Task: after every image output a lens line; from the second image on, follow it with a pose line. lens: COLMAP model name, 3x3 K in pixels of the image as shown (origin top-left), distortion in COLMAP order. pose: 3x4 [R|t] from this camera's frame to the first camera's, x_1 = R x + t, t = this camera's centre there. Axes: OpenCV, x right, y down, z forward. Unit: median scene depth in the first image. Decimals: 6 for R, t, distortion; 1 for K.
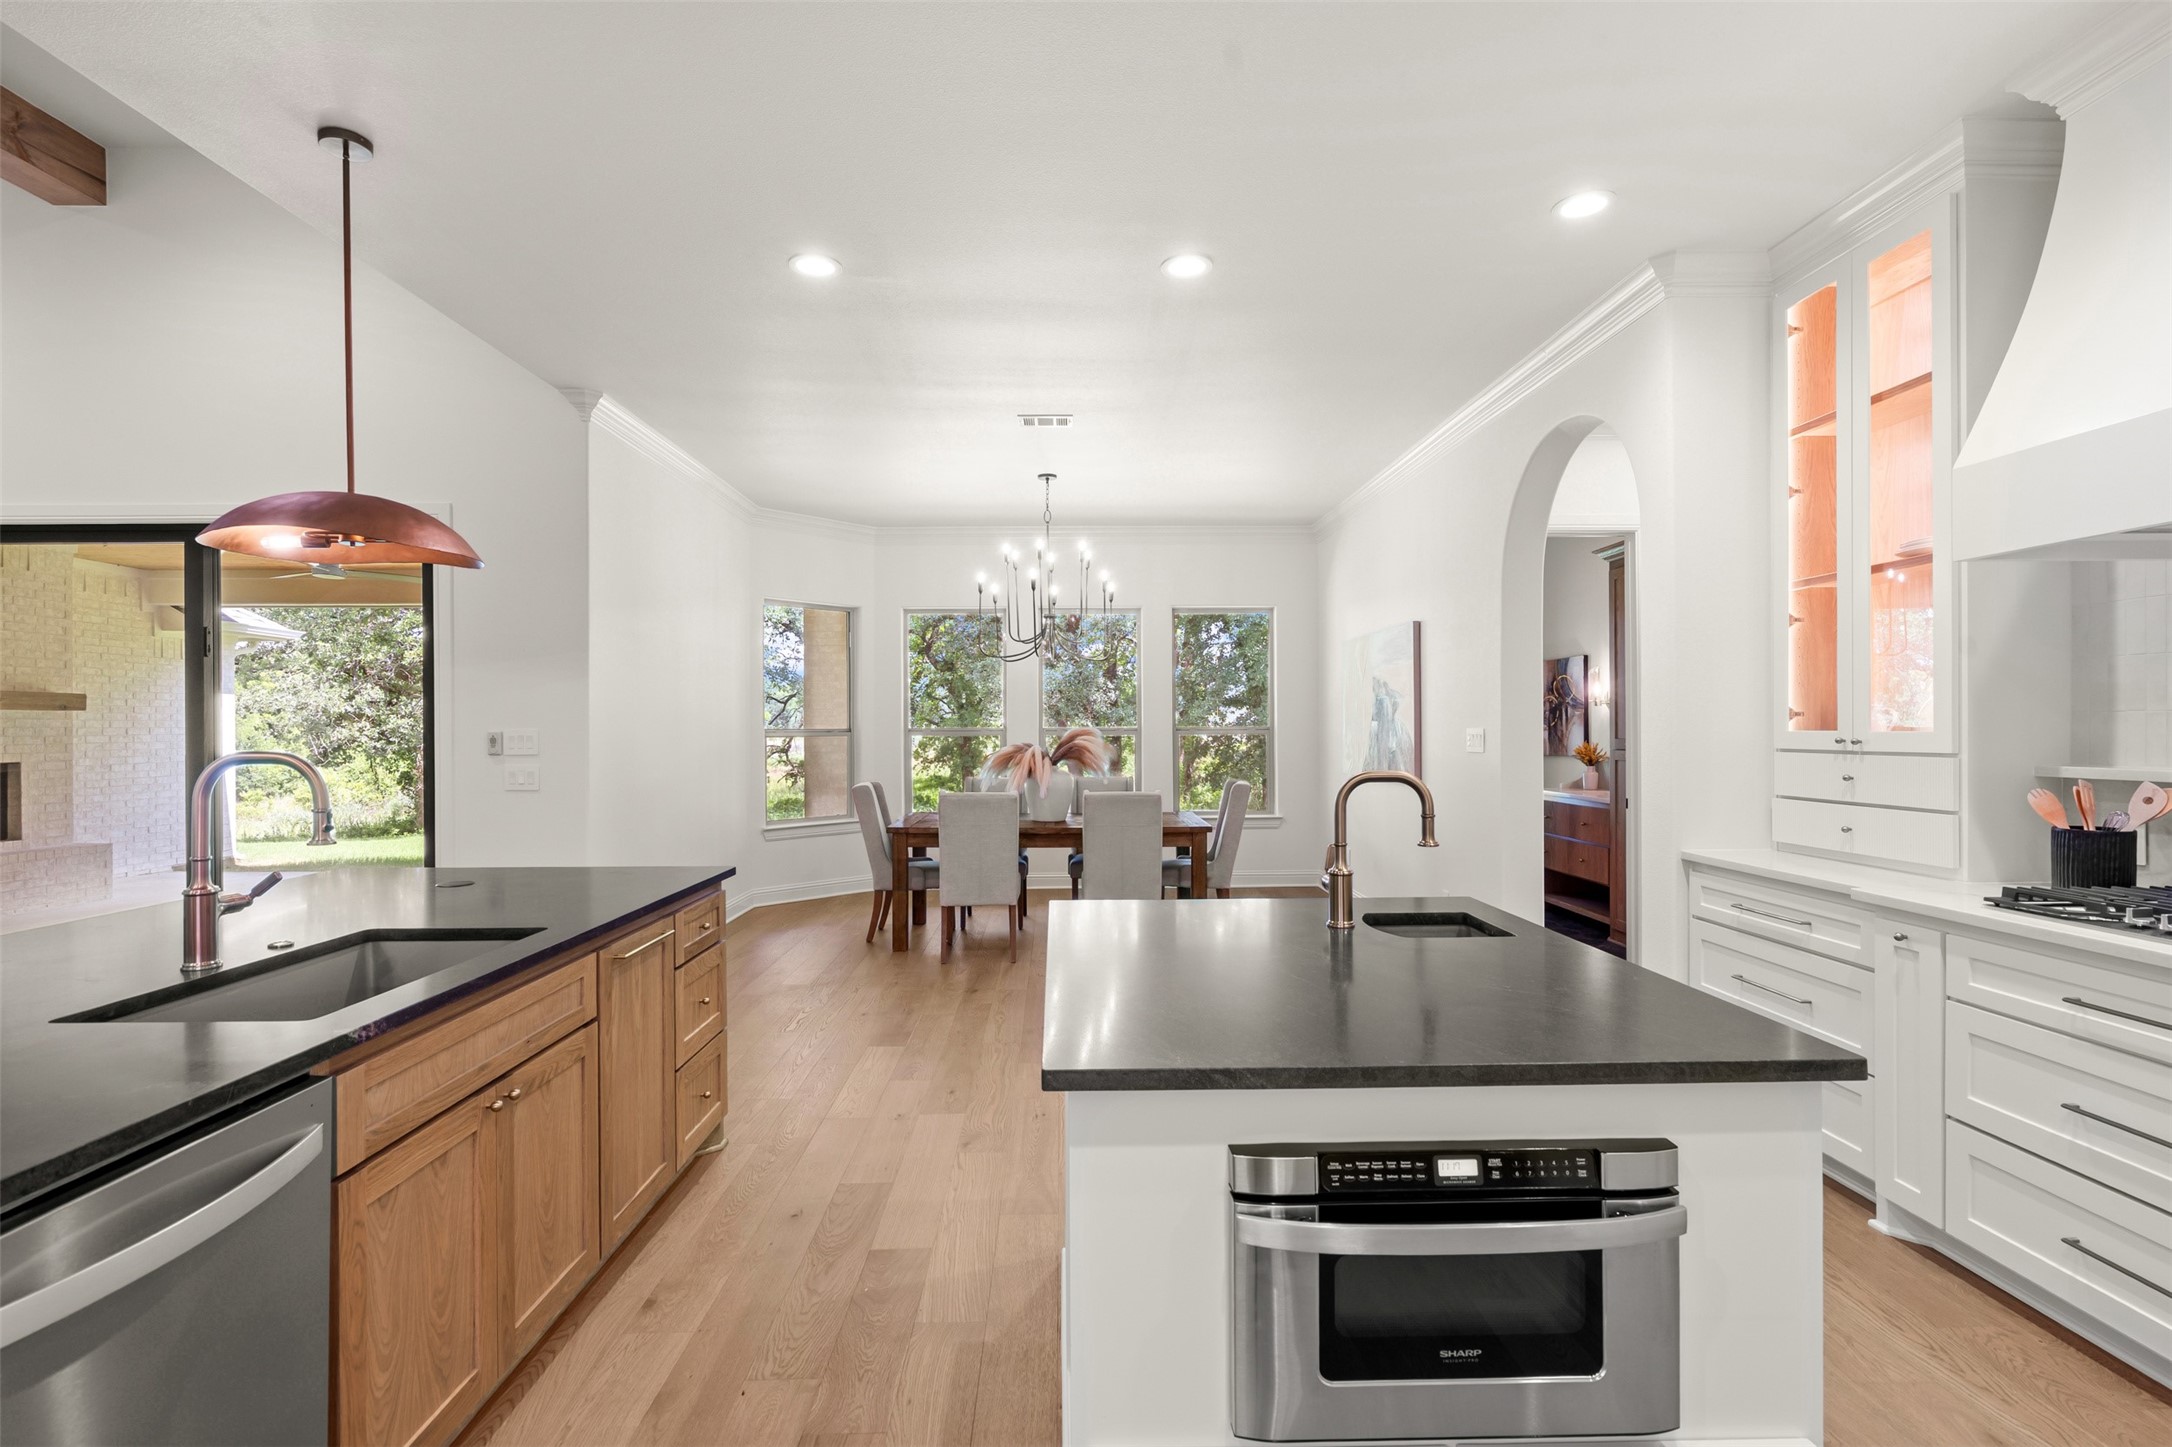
lens RADIAL K [[1005.6, 0, 1073.1], [0, 1005.6, 730.1], [0, 0, 1]] dist [-0.003497, 0.002347]
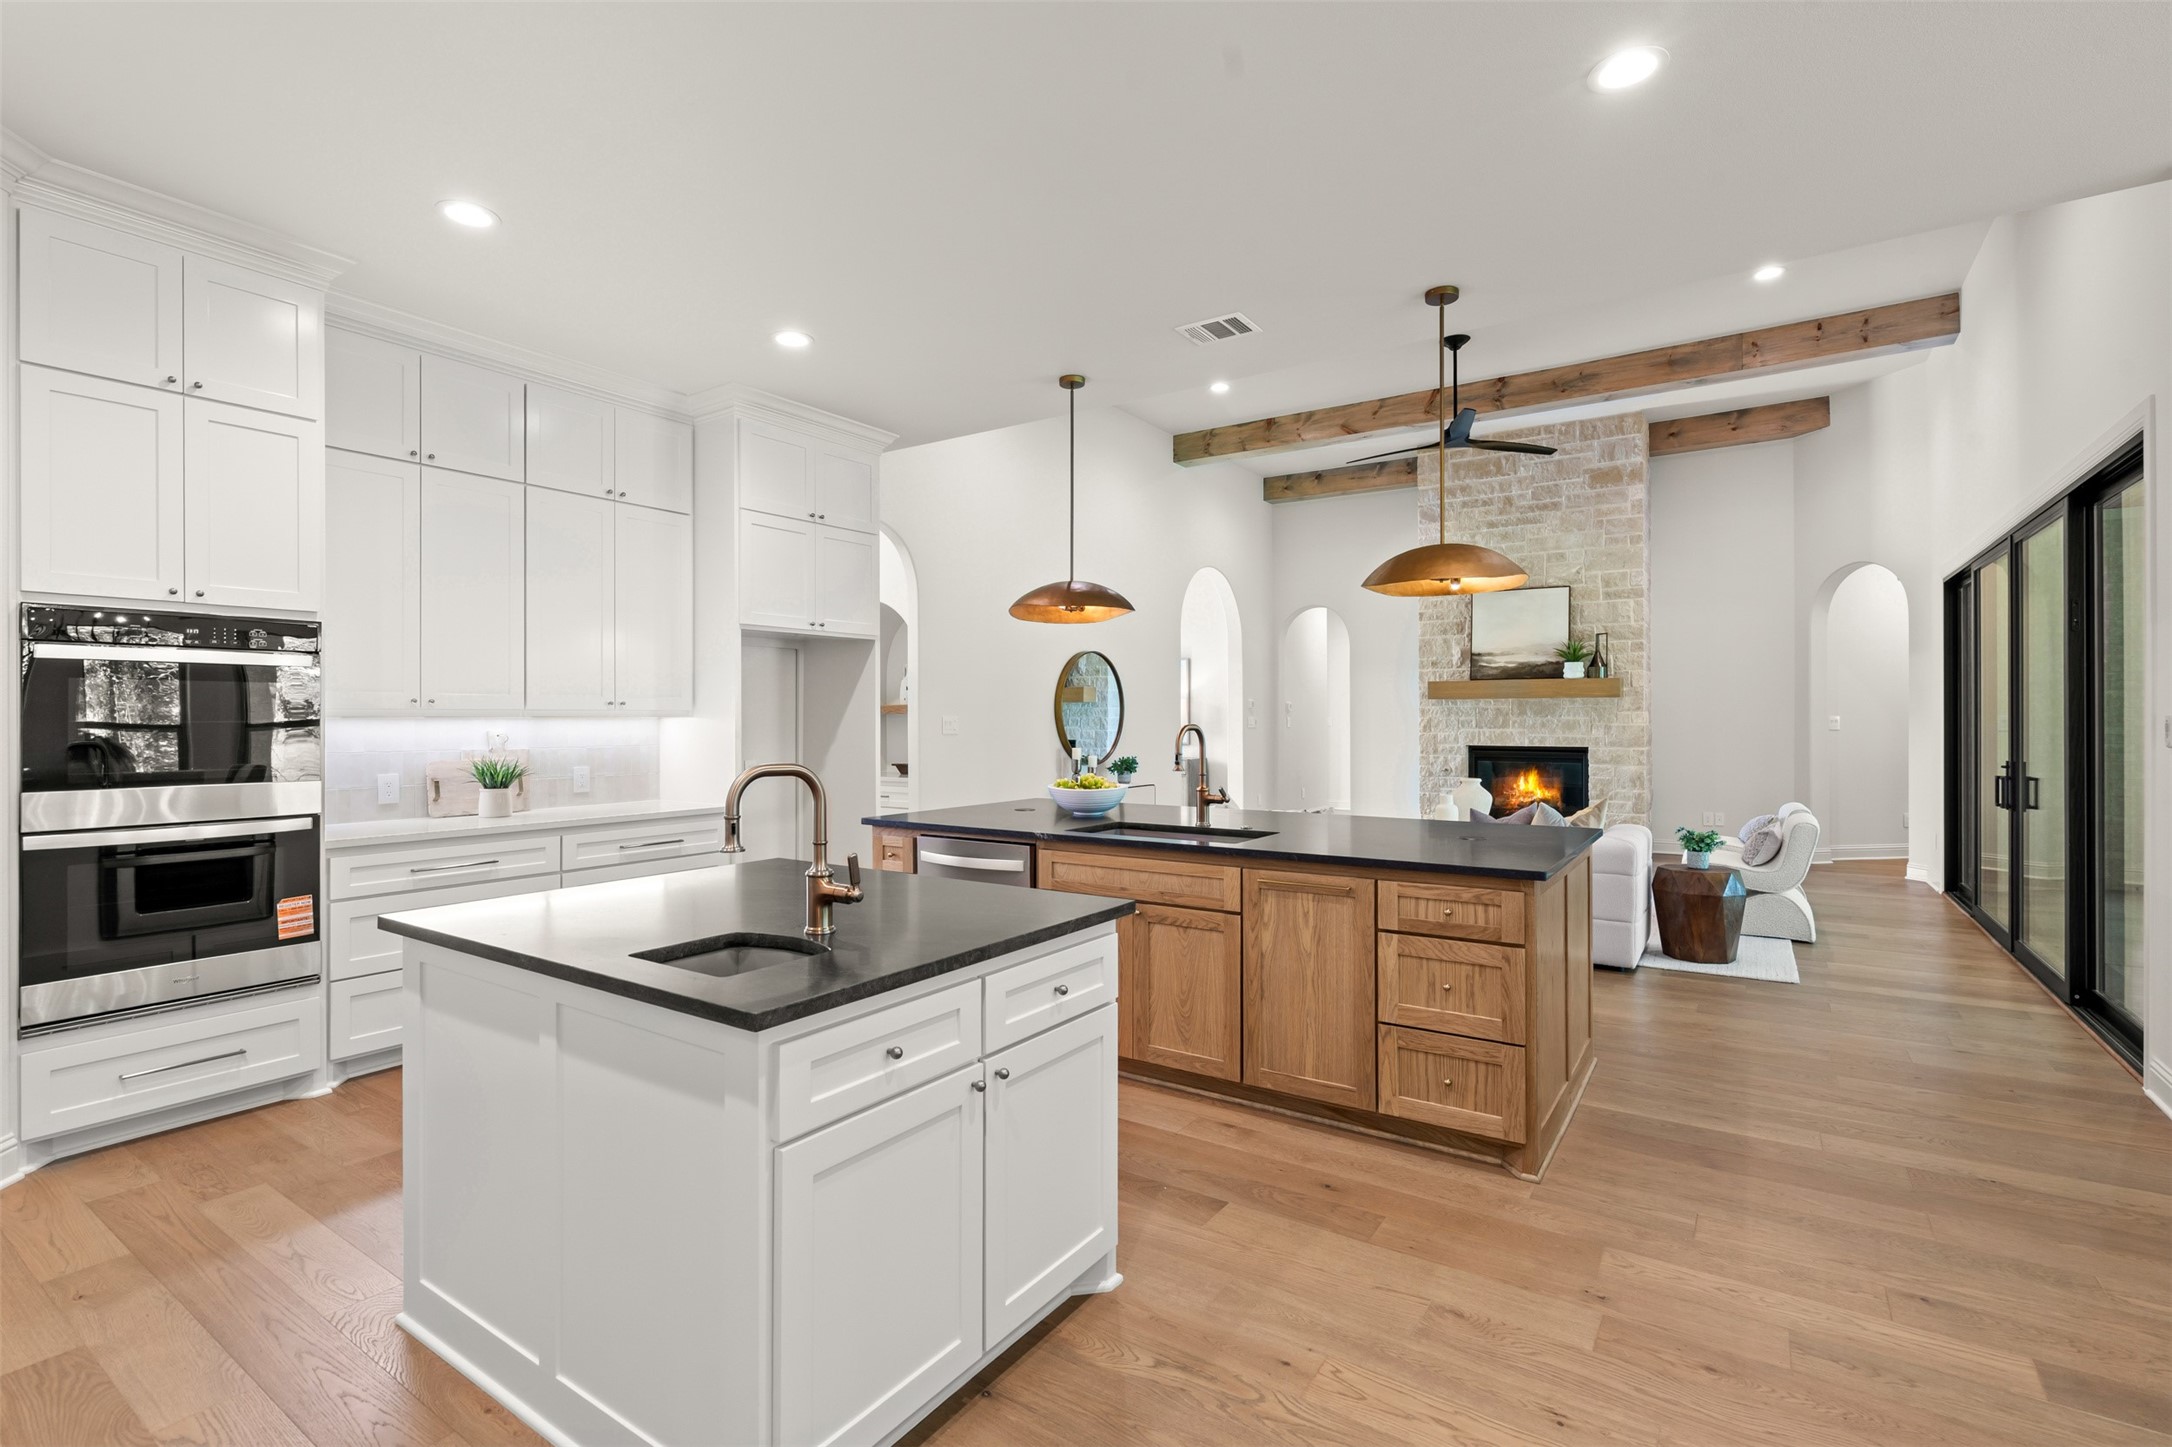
lens RADIAL K [[1005.6, 0, 1089.9], [0, 1005.6, 711.8], [0, 0, 1]] dist [-0.003497, 0.002347]
pose [[-0.569462, 0.001650, -0.822016, 0.674404], [0.003774, 0.999993, -0.000607, -0.003068], [0.822009, -0.003448, -0.569464, 1.323322]]
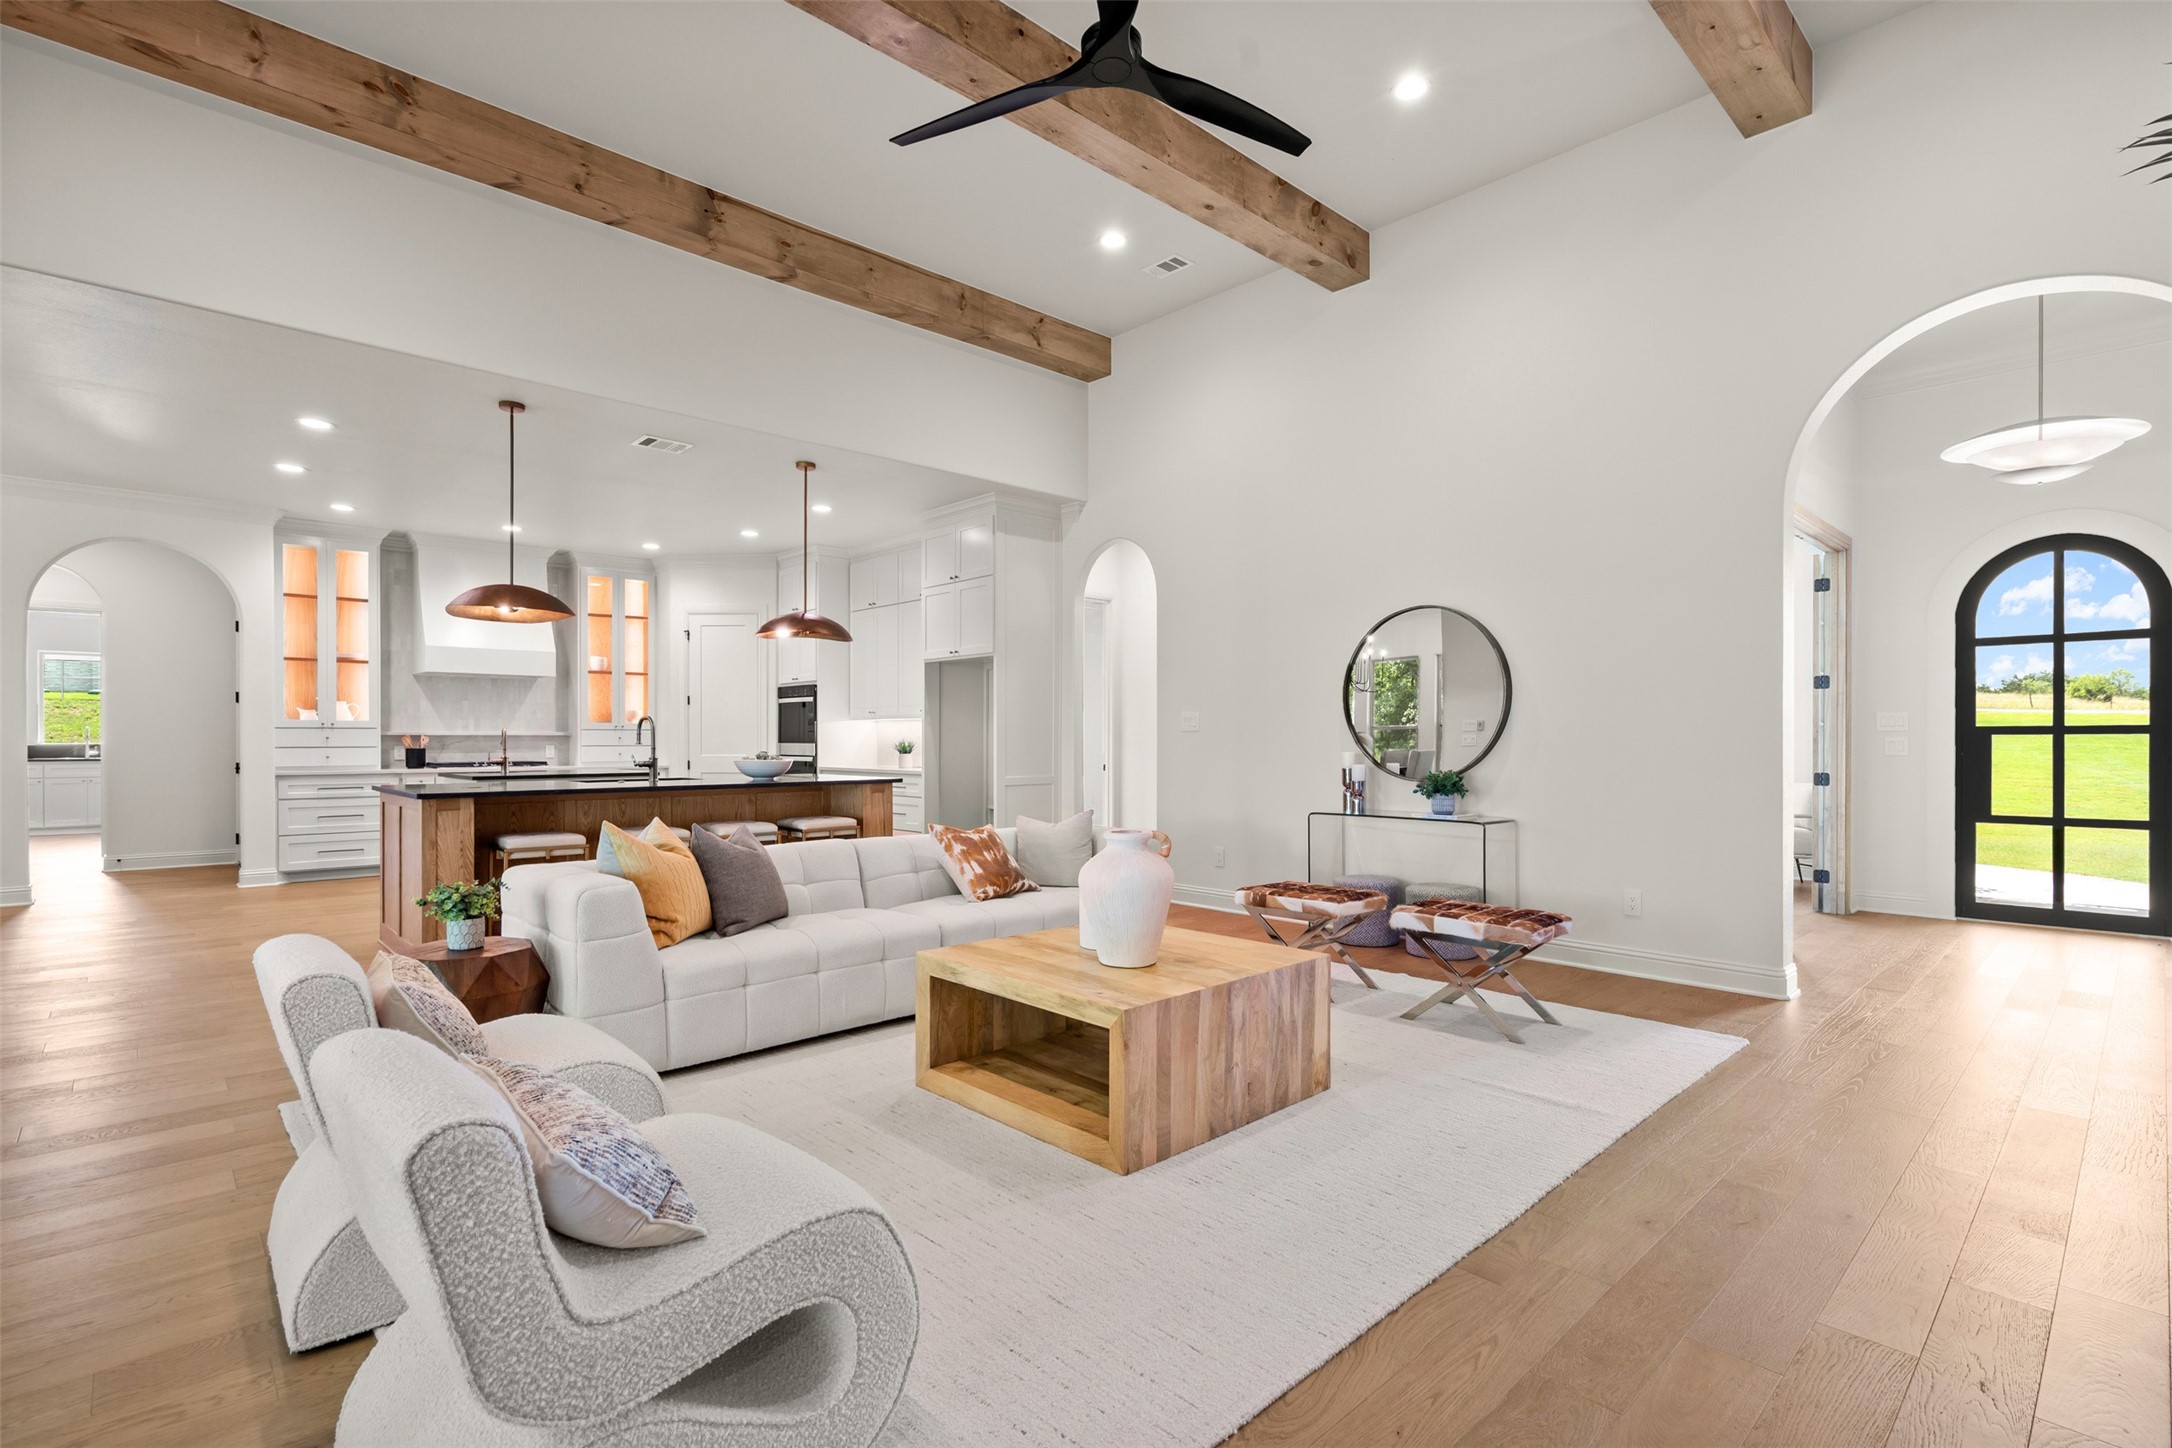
lens RADIAL K [[1005.6, 0, 1088.7], [0, 1005.6, 744.6], [0, 0, 1]] dist [-0.003497, 0.002347]
pose [[-0.677544, 0.001090, 0.735482, -2.776267], [0.004336, 0.999987, 0.002512, 0.074866], [-0.735470, 0.004890, -0.677540, 1.429182]]
